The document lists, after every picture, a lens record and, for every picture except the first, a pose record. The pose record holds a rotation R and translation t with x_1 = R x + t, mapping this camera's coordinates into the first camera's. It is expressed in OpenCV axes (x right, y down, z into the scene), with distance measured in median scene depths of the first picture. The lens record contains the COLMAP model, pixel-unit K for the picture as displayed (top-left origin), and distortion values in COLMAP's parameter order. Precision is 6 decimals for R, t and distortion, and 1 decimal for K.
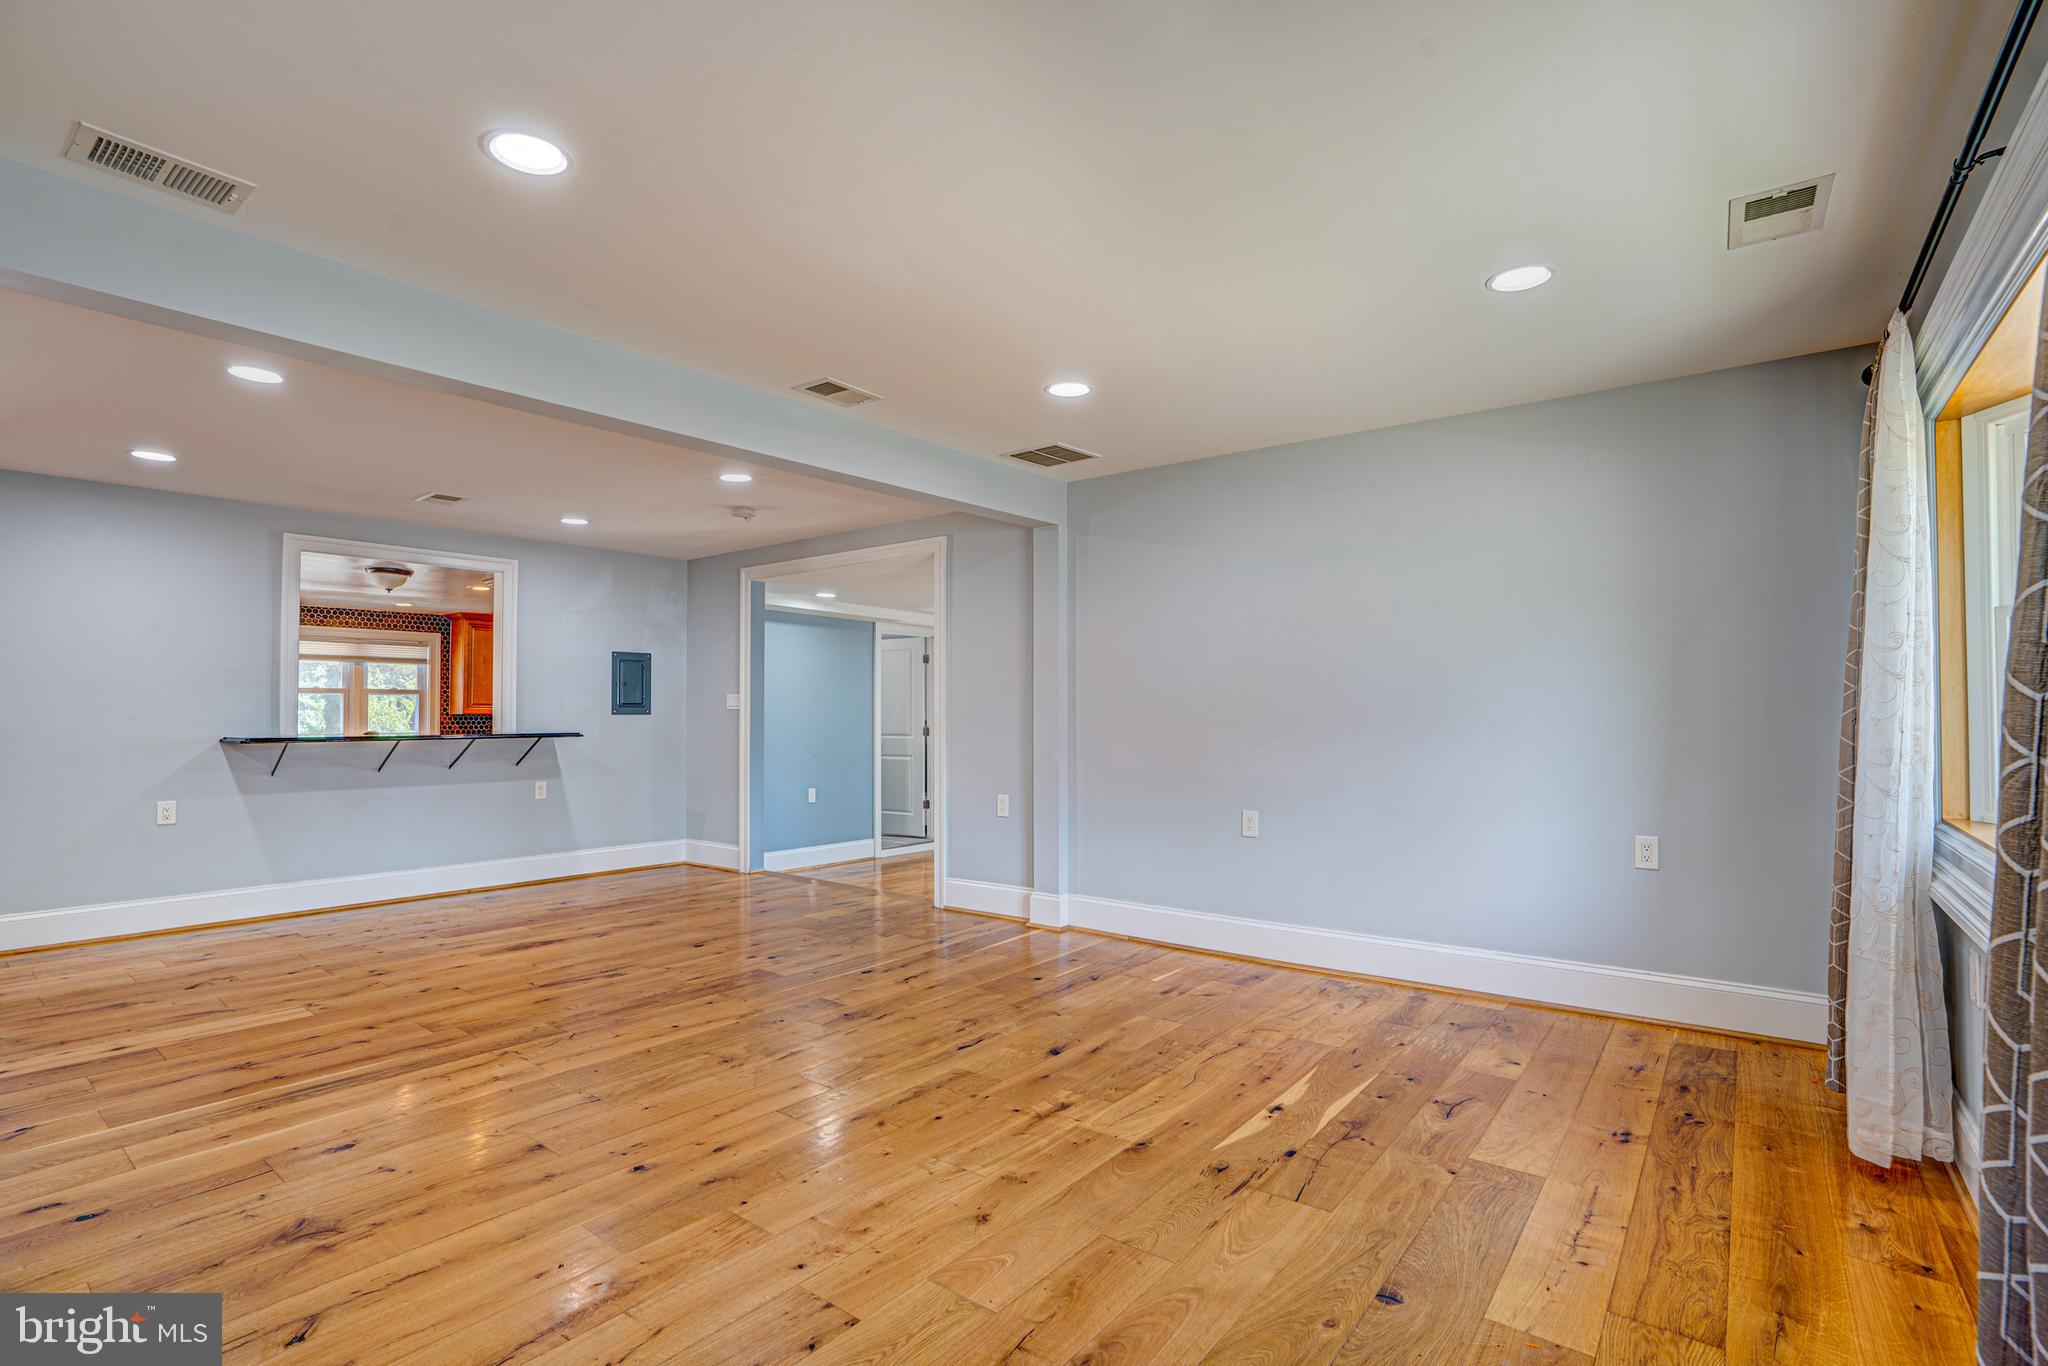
lens RADIAL K [[970.2, 0, 1024.0], [0, 970.2, 683.0], [0, 0, 1]] dist [-0.052410, 0.015548]
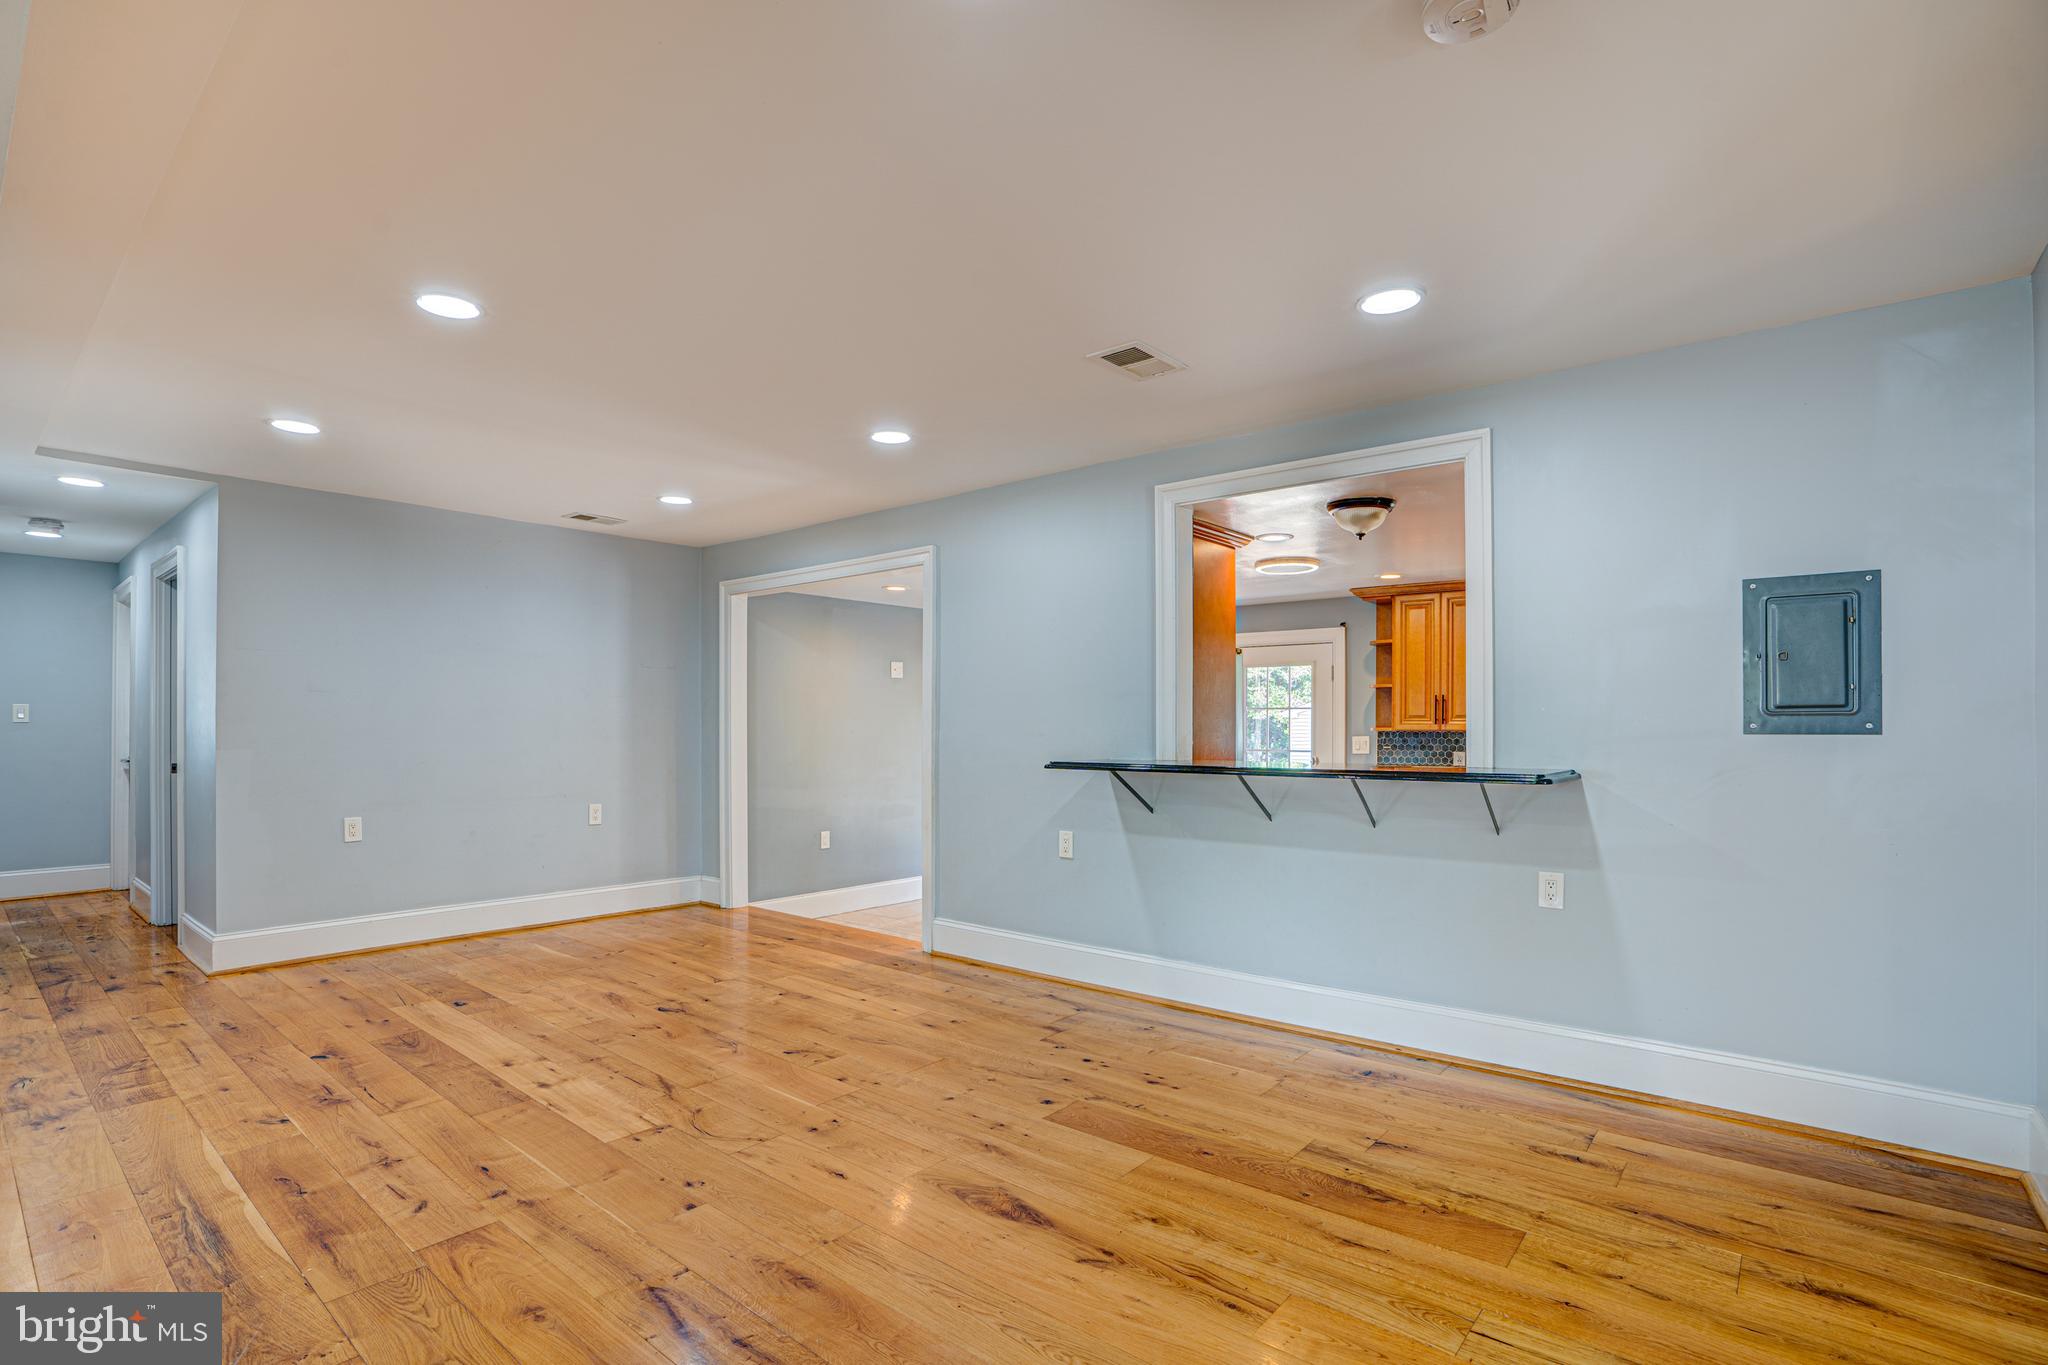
lens RADIAL K [[964.0, 0, 1036.7], [0, 964.0, 729.9], [0, 0, 1]] dist [-0.076315, 0.026622]
pose [[-0.032998, 0.005593, -0.999440, -0.032763], [0.030518, 0.999524, 0.004586, 0.030548], [0.998989, -0.030349, -0.033153, 1.086927]]
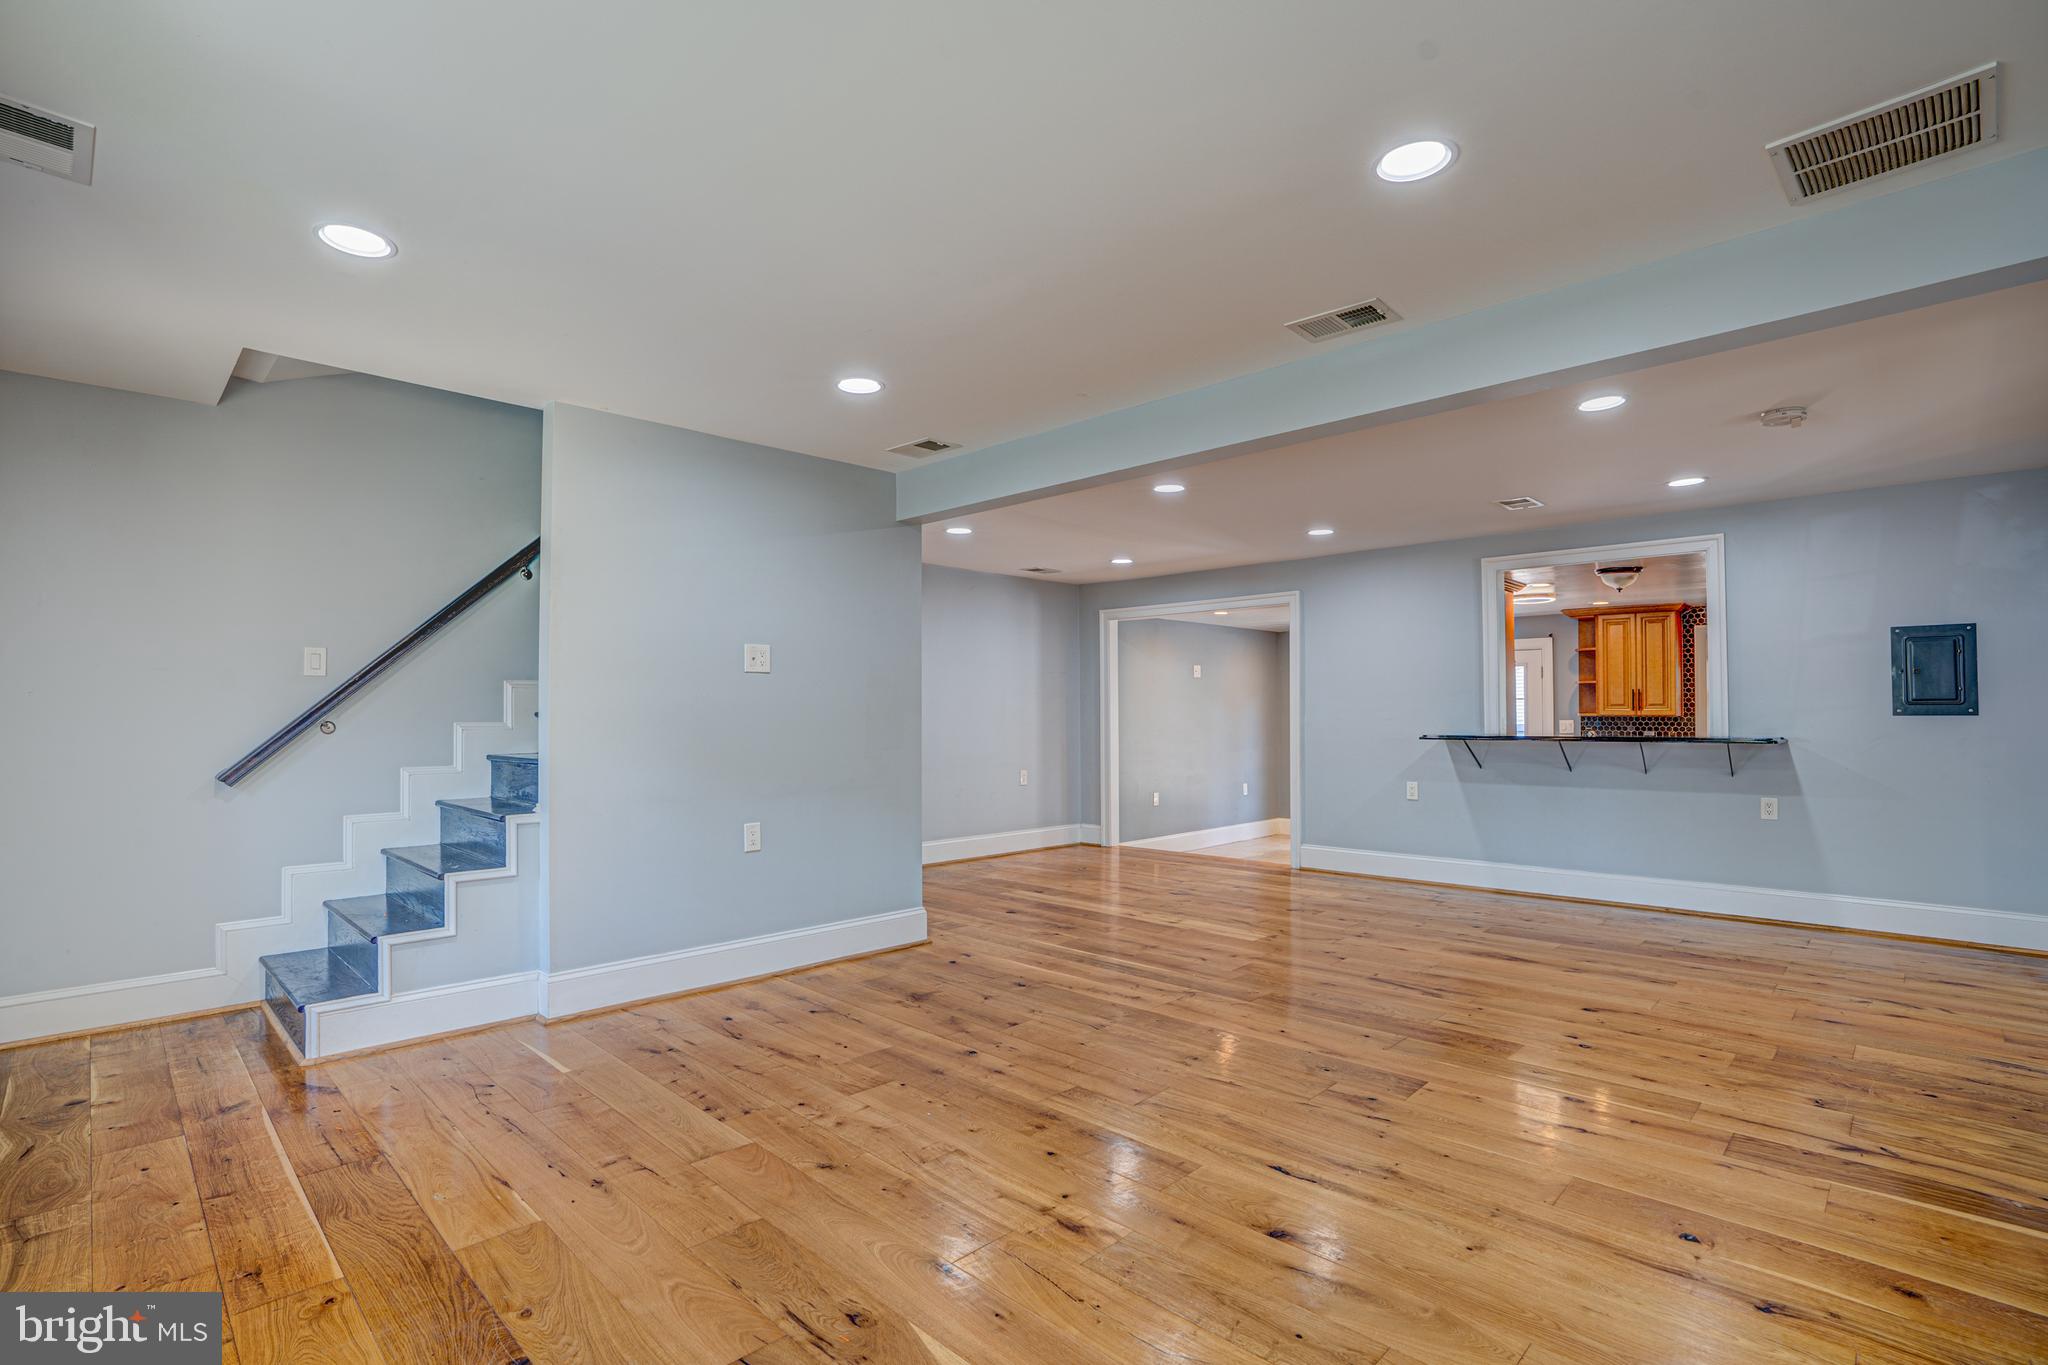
lens RADIAL K [[961.9, 0, 1027.1], [0, 961.9, 703.0], [0, 0, 1]] dist [-0.050148, 0.017941]
pose [[-0.109519, -0.009655, -0.993938, 0.509757], [0.034498, 0.999313, -0.013509, 0.016191], [0.993386, -0.035768, -0.109110, 0.664850]]
